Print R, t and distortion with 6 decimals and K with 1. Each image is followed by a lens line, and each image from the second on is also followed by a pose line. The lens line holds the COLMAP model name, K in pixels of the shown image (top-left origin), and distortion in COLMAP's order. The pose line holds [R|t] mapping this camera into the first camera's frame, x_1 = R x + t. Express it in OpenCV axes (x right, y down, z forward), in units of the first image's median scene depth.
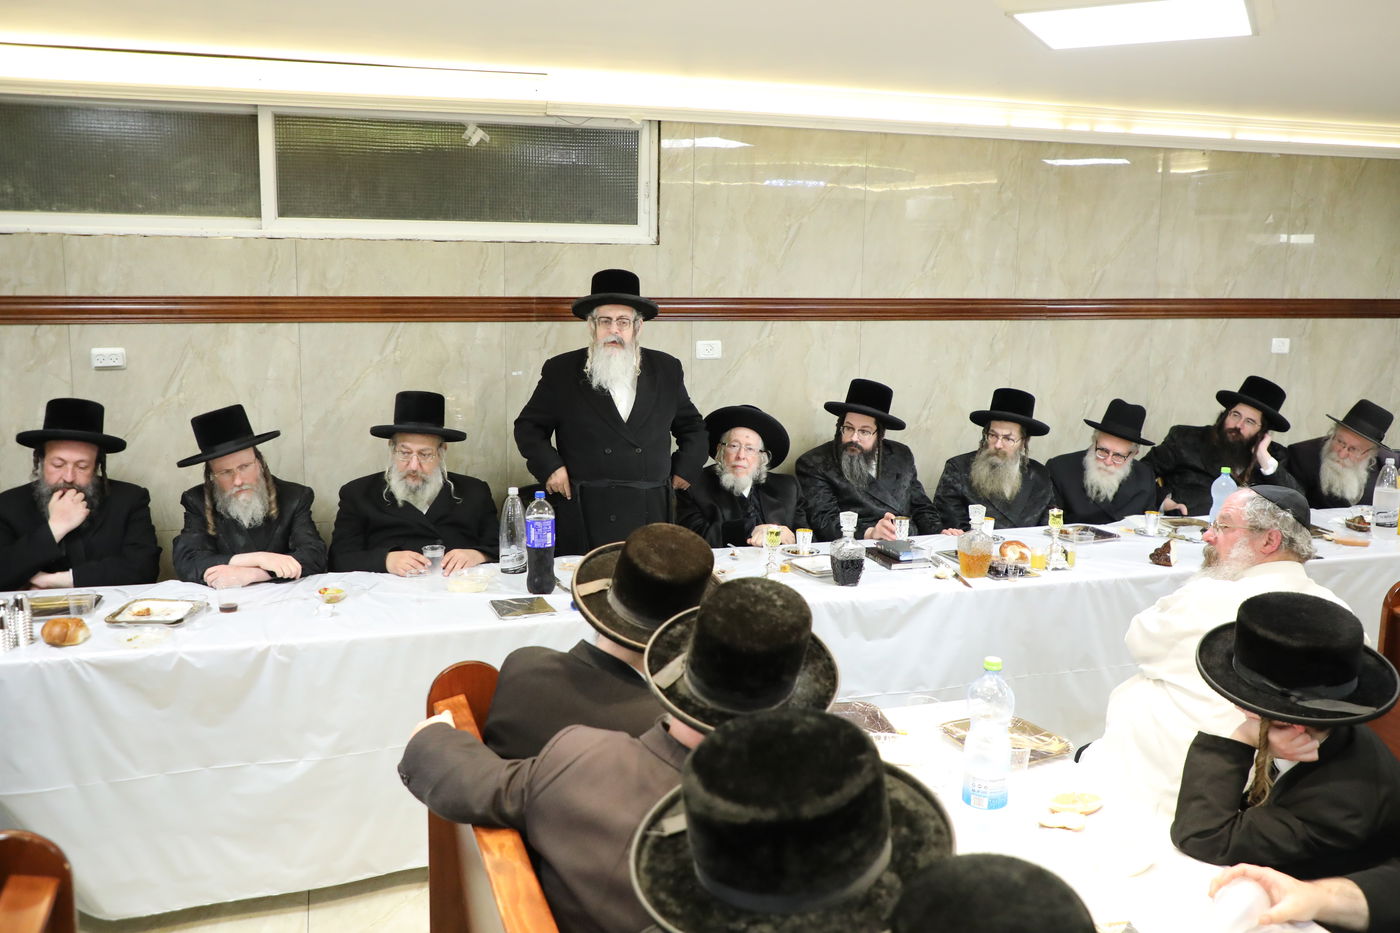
lens RADIAL K [[1193.4, 0, 715.4], [0, 1193.4, 433.7], [0, 0, 1]] dist [-0.025914, 0.022553]
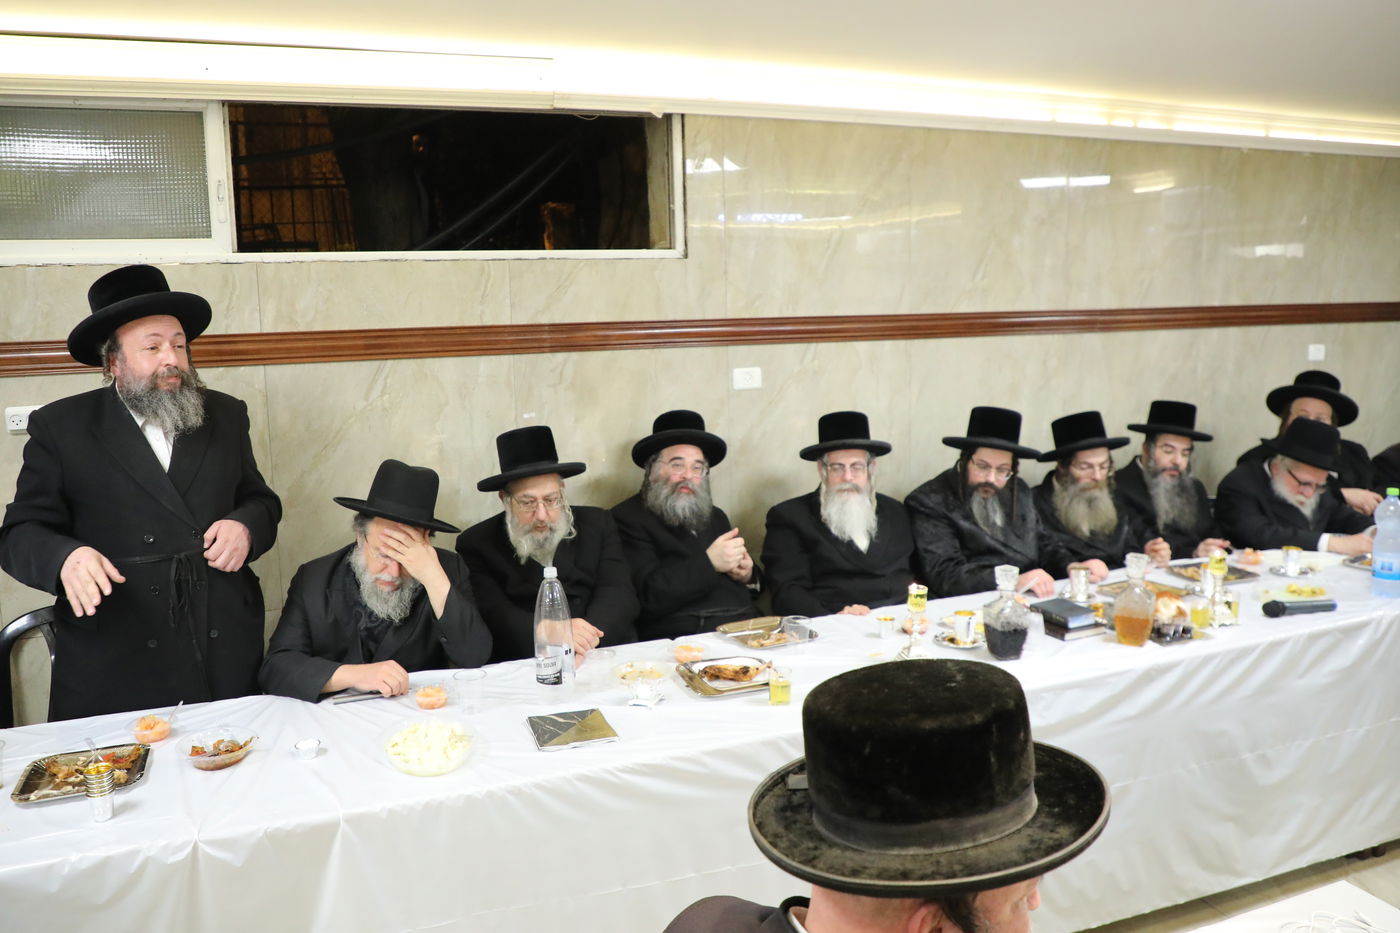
lens RADIAL K [[968.1, 0, 665.3], [0, 968.1, 440.9], [0, 0, 1]] dist [-0.079951, 0.036640]
pose [[0.998710, -0.047230, 0.018648, -0.079949], [0.047718, 0.998505, -0.026662, -0.009612], [-0.017361, 0.027518, 0.999471, 0.303288]]
